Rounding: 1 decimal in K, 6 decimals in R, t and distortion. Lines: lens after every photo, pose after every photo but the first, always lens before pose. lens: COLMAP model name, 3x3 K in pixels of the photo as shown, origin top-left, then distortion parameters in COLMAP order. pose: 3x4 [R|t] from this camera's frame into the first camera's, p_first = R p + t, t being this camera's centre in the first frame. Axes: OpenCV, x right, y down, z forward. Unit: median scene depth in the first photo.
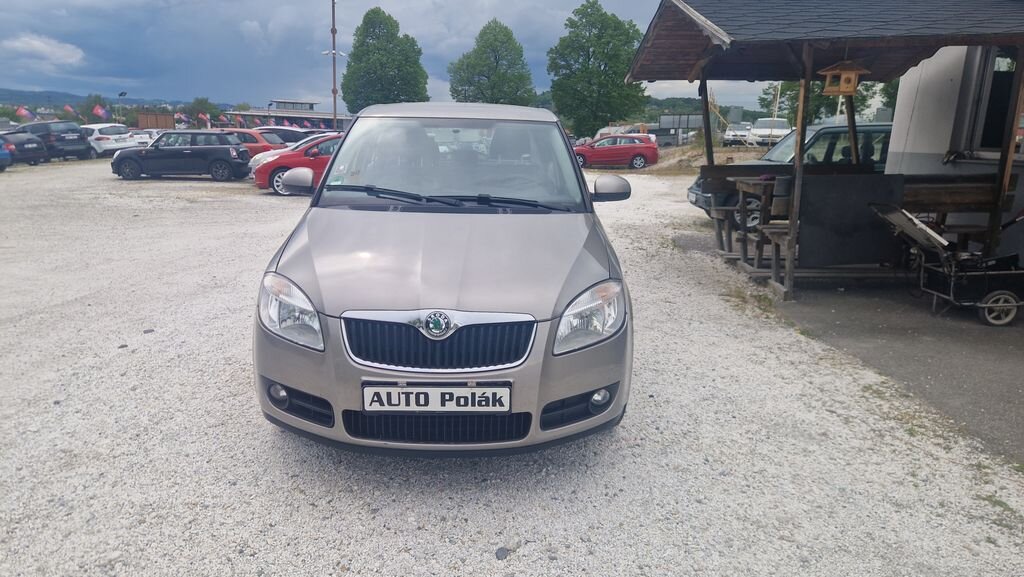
lens RADIAL K [[657.0, 0, 494.9], [0, 657.0, 290.1], [0, 0, 1]] dist [0.074839, -0.046675]
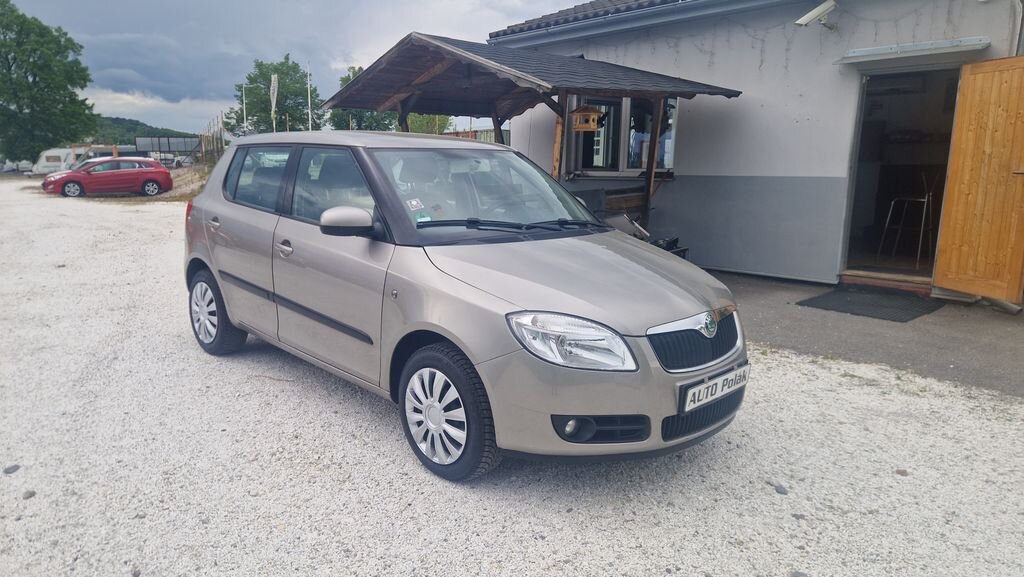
lens RADIAL K [[657.0, 0, 494.9], [0, 657.0, 290.1], [0, 0, 1]] dist [0.074839, -0.046675]
pose [[0.744084, -0.143463, 0.652501, -0.882084], [0.165386, 0.985827, 0.028150, -0.081624], [-0.647292, 0.086969, 0.757265, 0.266002]]
